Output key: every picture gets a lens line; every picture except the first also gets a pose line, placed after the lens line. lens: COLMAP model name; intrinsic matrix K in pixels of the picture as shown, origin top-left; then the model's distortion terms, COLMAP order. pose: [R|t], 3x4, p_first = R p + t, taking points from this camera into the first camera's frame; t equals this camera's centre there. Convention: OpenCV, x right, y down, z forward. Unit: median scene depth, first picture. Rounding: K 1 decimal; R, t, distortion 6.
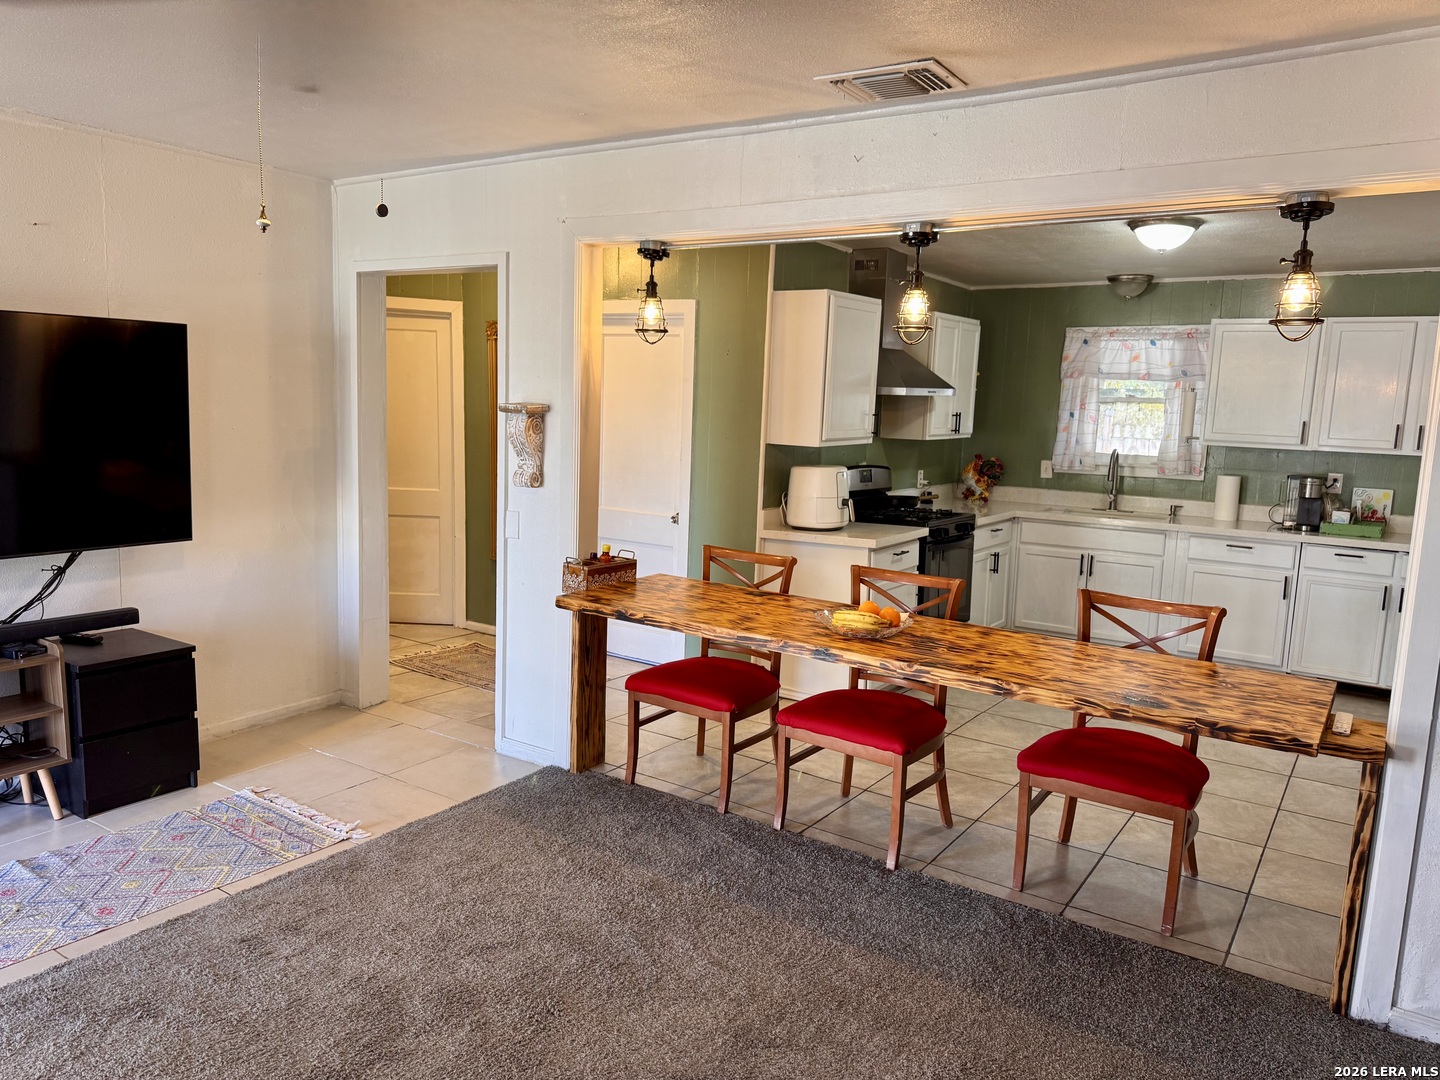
lens RADIAL K [[1045.2, 0, 720.0], [0, 1045.2, 540.0], [0, 0, 1]] dist [0.007659, -0.000464]
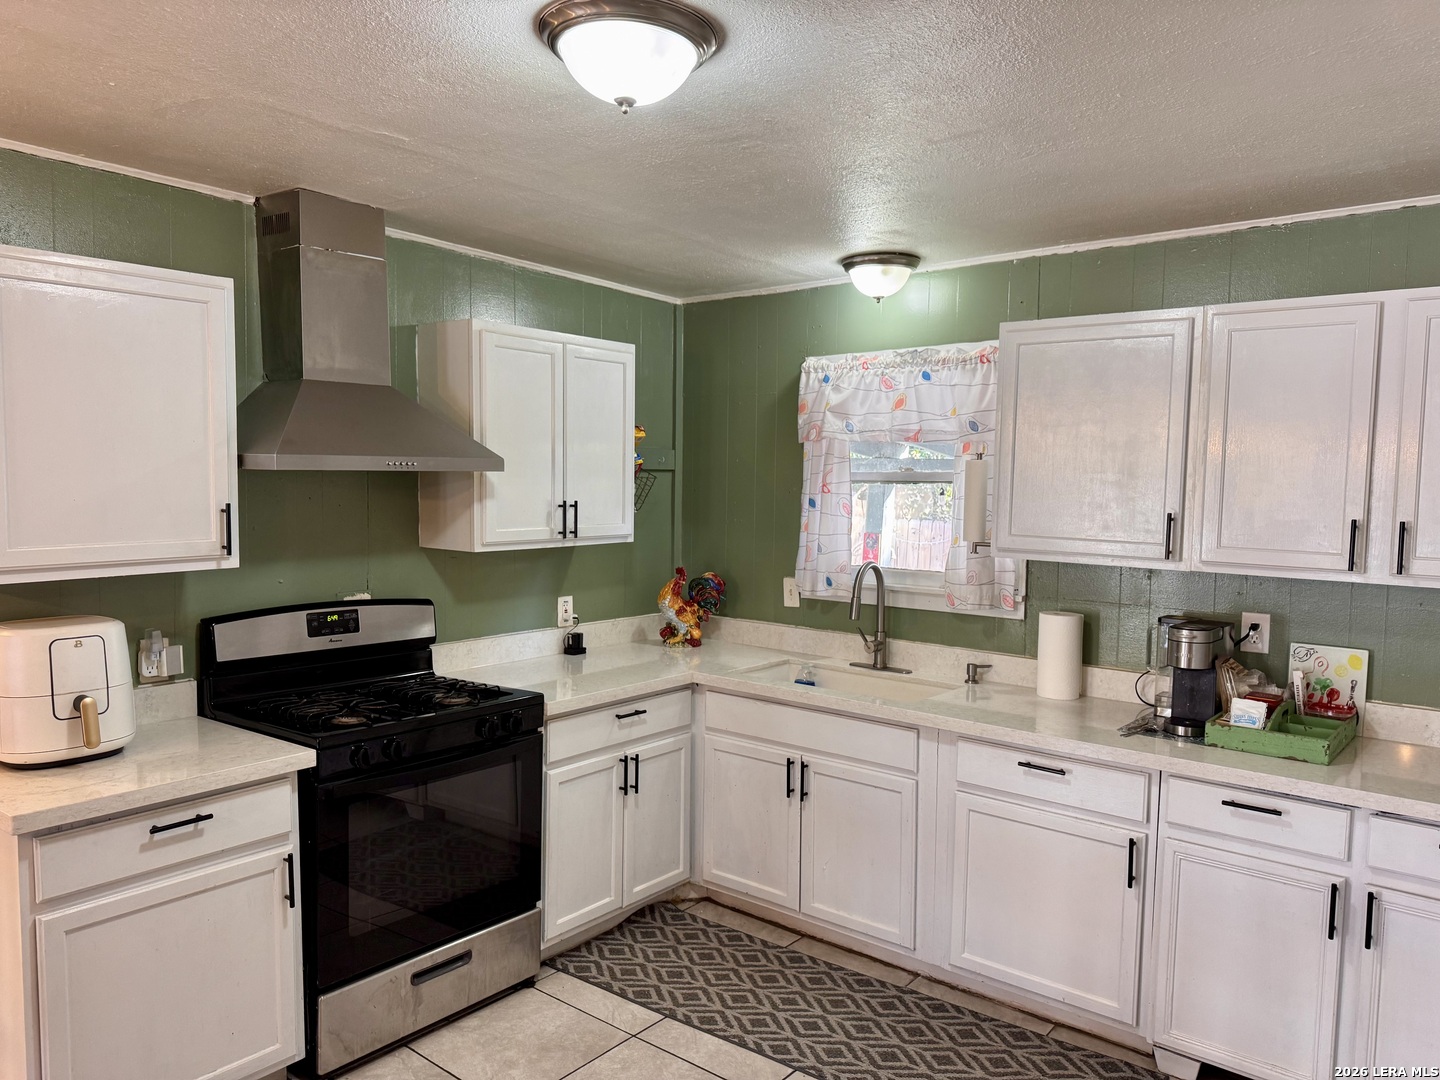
lens RADIAL K [[1060.1, 0, 720.0], [0, 1060.1, 540.0], [0, 0, 1]] dist [0.164779, -0.194289]
pose [[0.998483, -0.007694, -0.054527, 0.341929], [0.003334, 0.996821, -0.079604, -0.055284], [0.054966, 0.079302, 0.995334, 0.435522]]
